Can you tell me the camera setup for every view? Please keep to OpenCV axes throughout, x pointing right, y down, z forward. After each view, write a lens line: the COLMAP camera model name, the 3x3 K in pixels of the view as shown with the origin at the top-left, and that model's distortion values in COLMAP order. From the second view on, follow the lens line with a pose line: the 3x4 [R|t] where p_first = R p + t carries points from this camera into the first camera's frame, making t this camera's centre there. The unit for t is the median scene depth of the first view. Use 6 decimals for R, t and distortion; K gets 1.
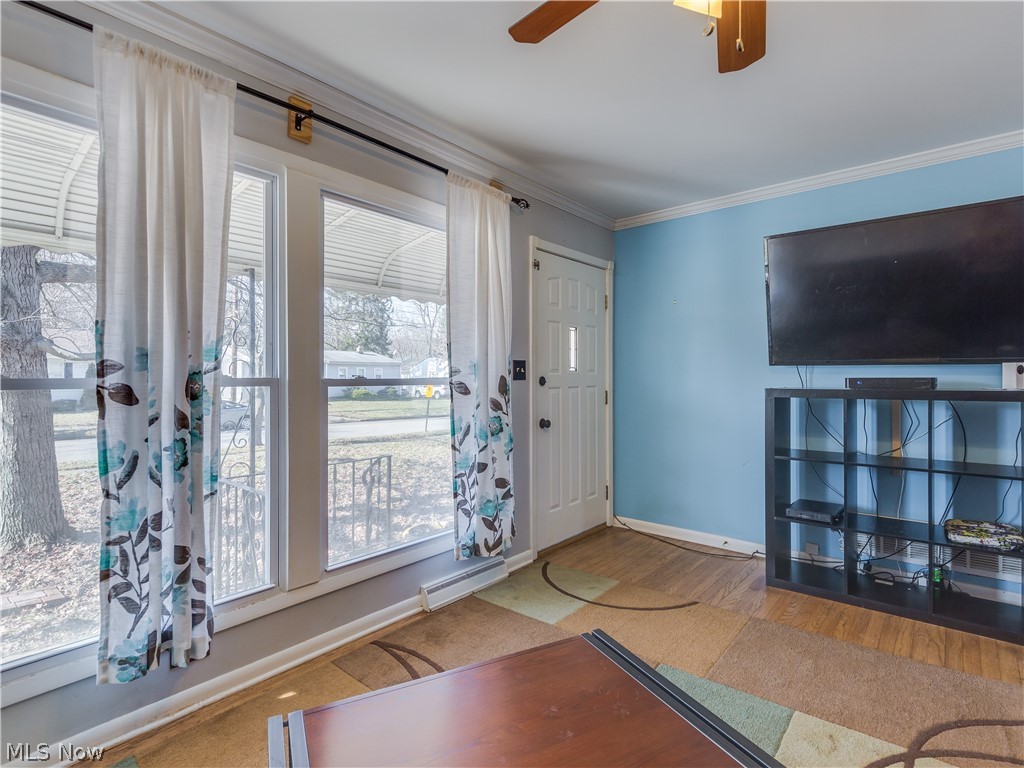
lens RADIAL K [[518.5, 0, 516.3], [0, 518.5, 380.2], [0, 0, 1]] dist [0.005491, 0.000038]
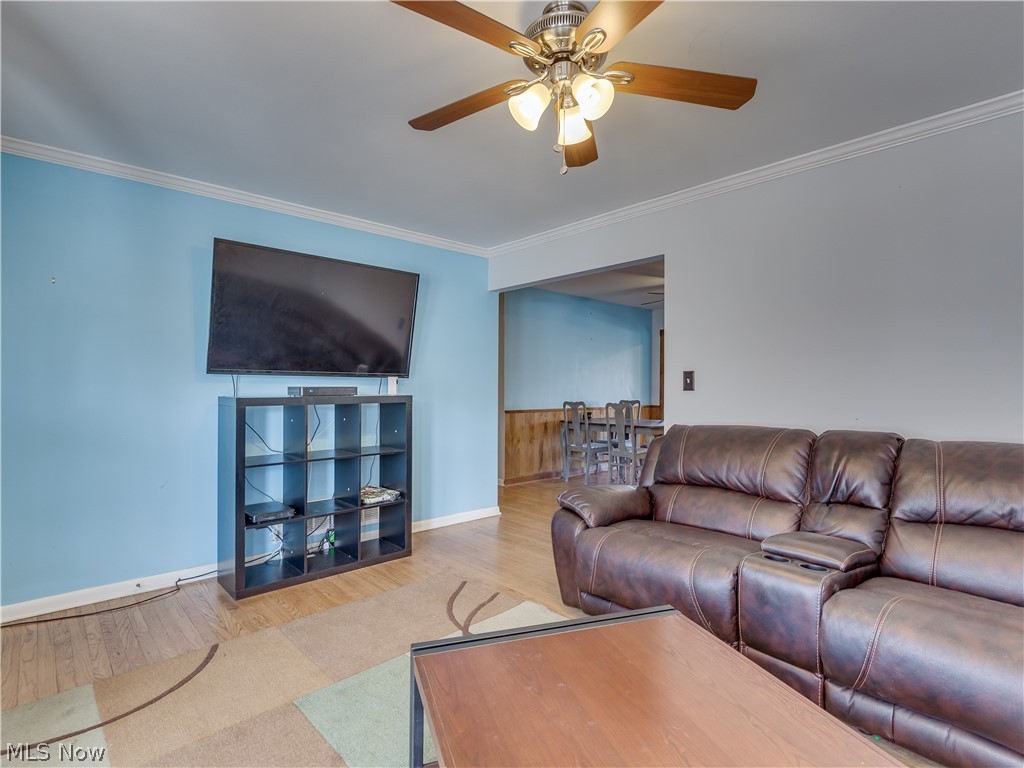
lens RADIAL K [[524.6, 0, 512.0], [0, 524.6, 384.0], [0, 0, 1]] dist [0.001677, -0.000155]
pose [[0.132674, 0.003773, 0.991152, -0.442271], [0.002935, 0.999987, -0.004200, -0.003987], [-0.991155, 0.003466, 0.132662, 0.376176]]
